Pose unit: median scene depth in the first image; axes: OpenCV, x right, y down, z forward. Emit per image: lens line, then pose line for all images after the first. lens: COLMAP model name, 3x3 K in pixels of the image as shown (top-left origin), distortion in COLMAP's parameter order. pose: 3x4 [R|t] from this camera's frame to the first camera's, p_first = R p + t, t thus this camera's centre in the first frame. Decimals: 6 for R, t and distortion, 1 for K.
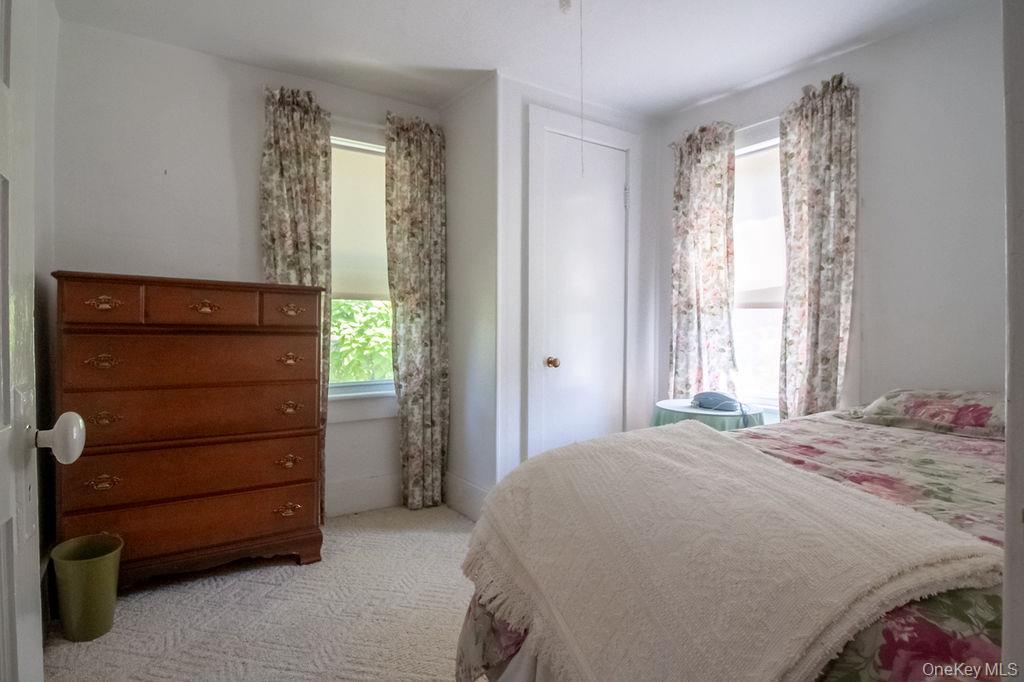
lens RADIAL K [[523.2, 0, 509.4], [0, 523.2, 340.2], [0, 0, 1]] dist [0.001668, -0.013402]
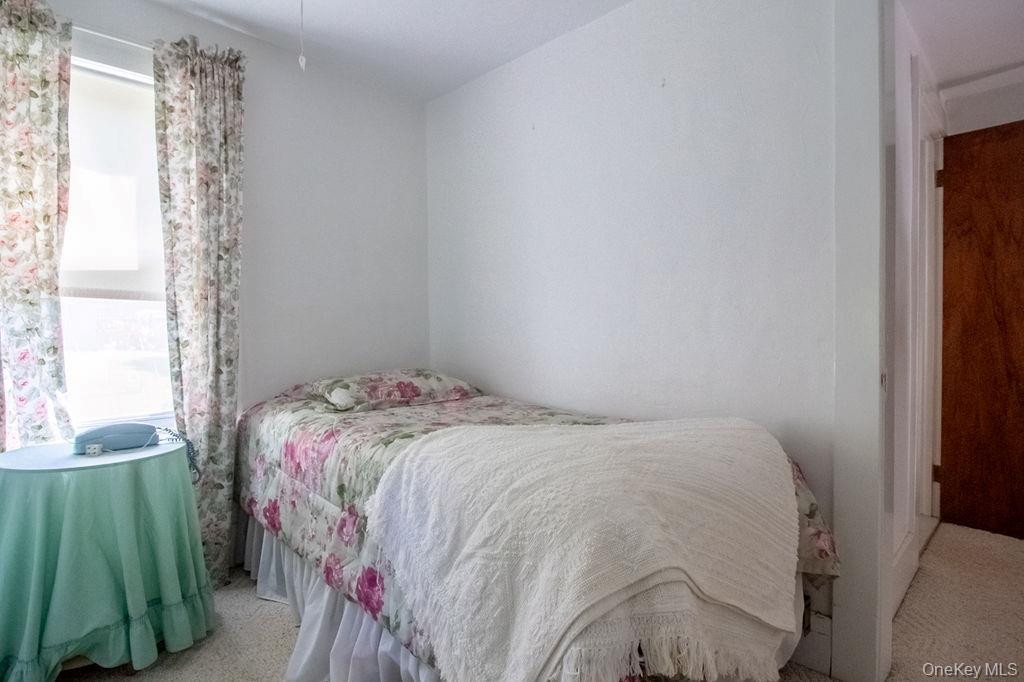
lens RADIAL K [[523.2, 0, 509.4], [0, 523.2, 340.2], [0, 0, 1]] dist [0.001668, -0.013402]
pose [[-0.154822, -0.021552, 0.987707, -0.325456], [0.026635, 0.999308, 0.025980, -0.008198], [-0.987583, 0.030330, -0.154141, 0.612631]]
